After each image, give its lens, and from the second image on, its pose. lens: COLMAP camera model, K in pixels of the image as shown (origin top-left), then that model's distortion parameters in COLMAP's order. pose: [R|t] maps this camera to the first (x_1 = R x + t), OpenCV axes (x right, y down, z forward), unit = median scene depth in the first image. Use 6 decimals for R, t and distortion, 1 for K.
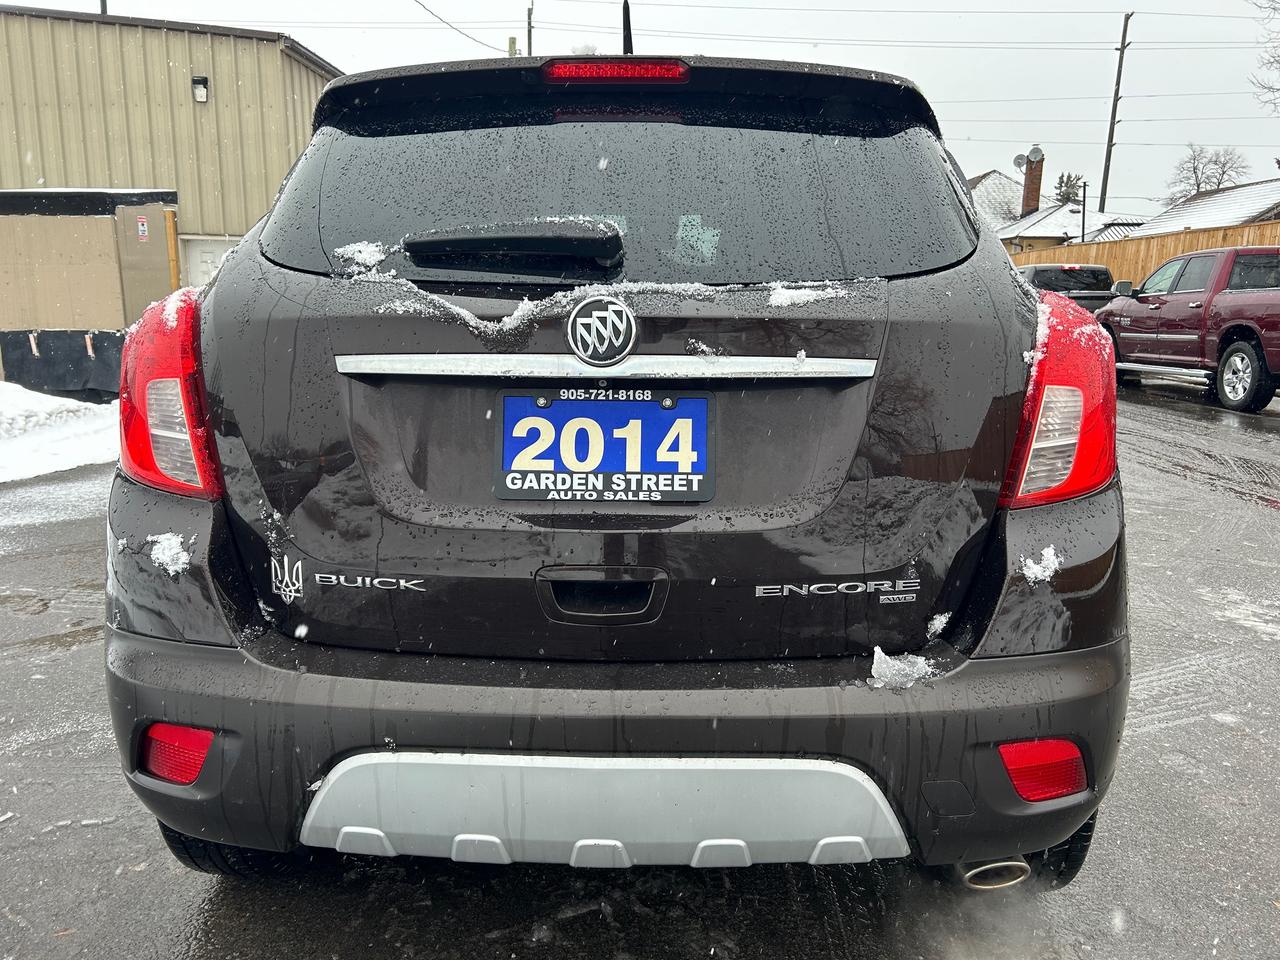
lens RADIAL K [[989.6, 0, 644.2], [0, 989.6, 478.6], [0, 0, 1]] dist [0.033675, -0.018799]
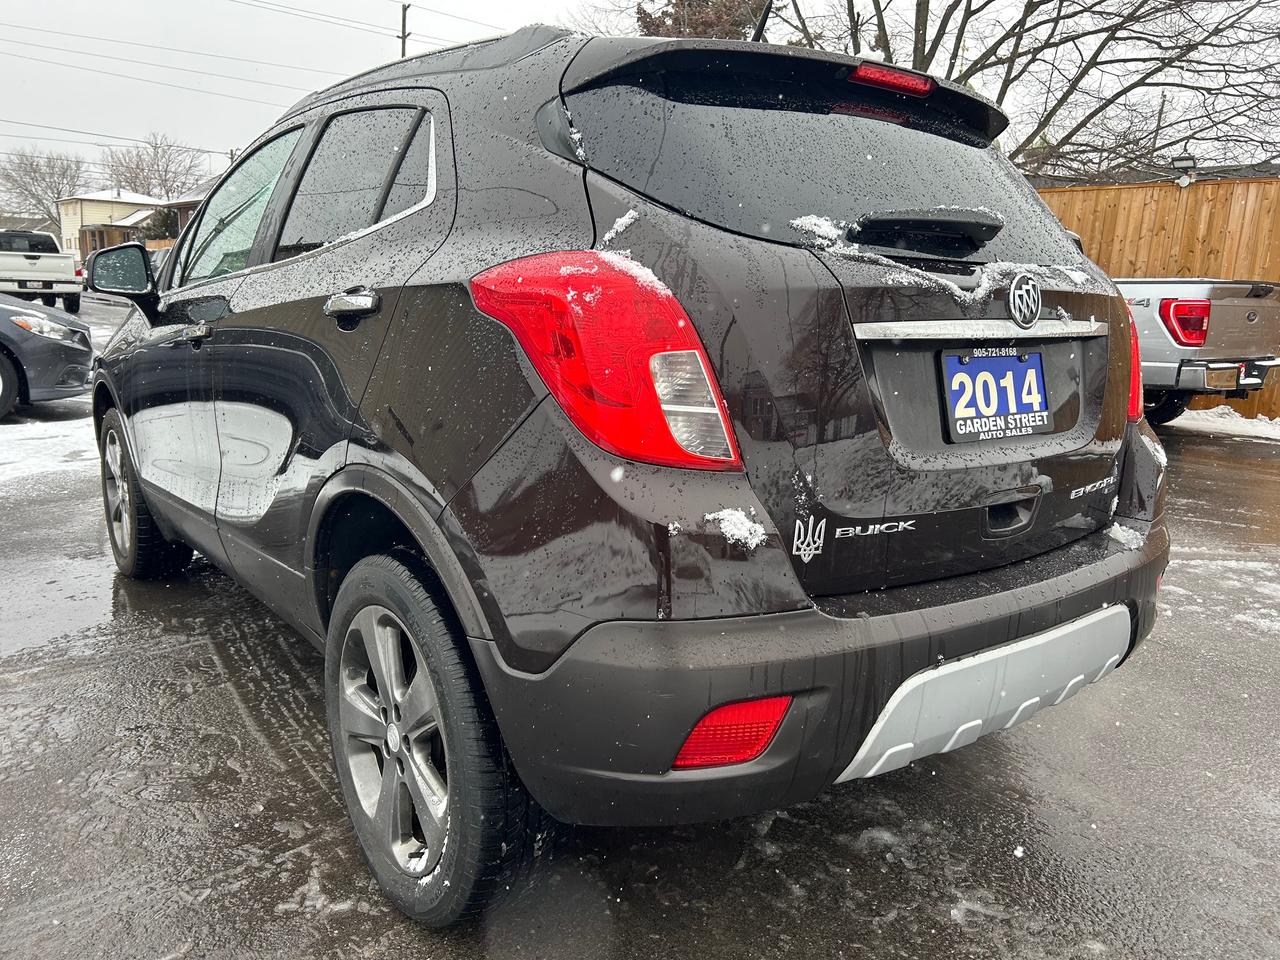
lens RADIAL K [[989.6, 0, 637.8], [0, 989.6, 480.5], [0, 0, 1]] dist [0.033675, -0.018799]
pose [[0.774106, -0.107132, 0.623925, -1.147196], [0.087475, 0.994224, 0.062185, -0.040623], [-0.626984, 0.006440, 0.779006, 0.301546]]
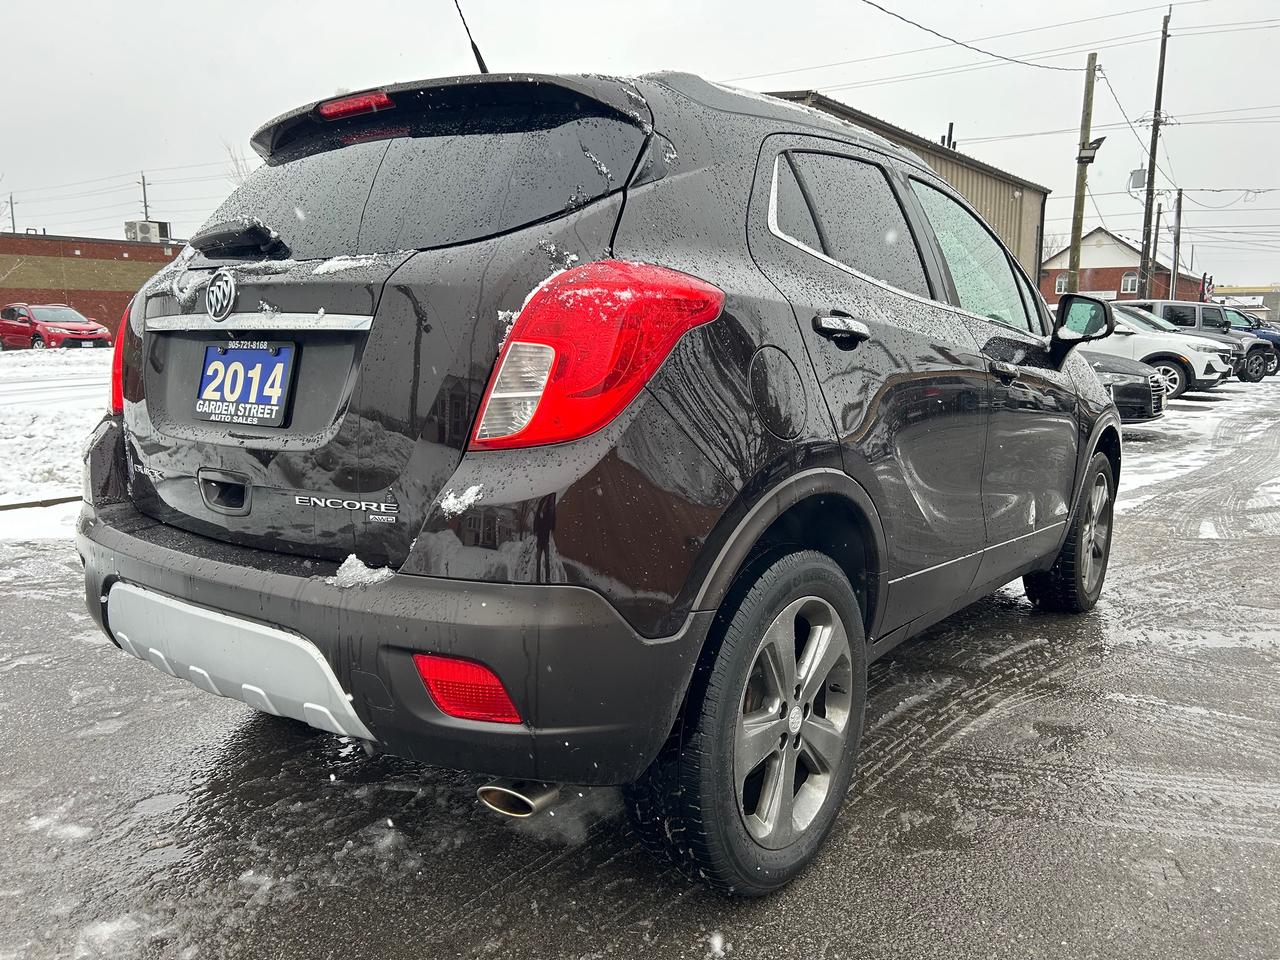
lens RADIAL K [[989.6, 0, 644.2], [0, 989.6, 480.0], [0, 0, 1]] dist [0.033675, -0.018799]
pose [[0.814536, 0.080978, -0.574433, 1.158749], [-0.102951, 0.994670, -0.005763, 0.048592], [0.570905, 0.063832, 0.818531, 0.205256]]
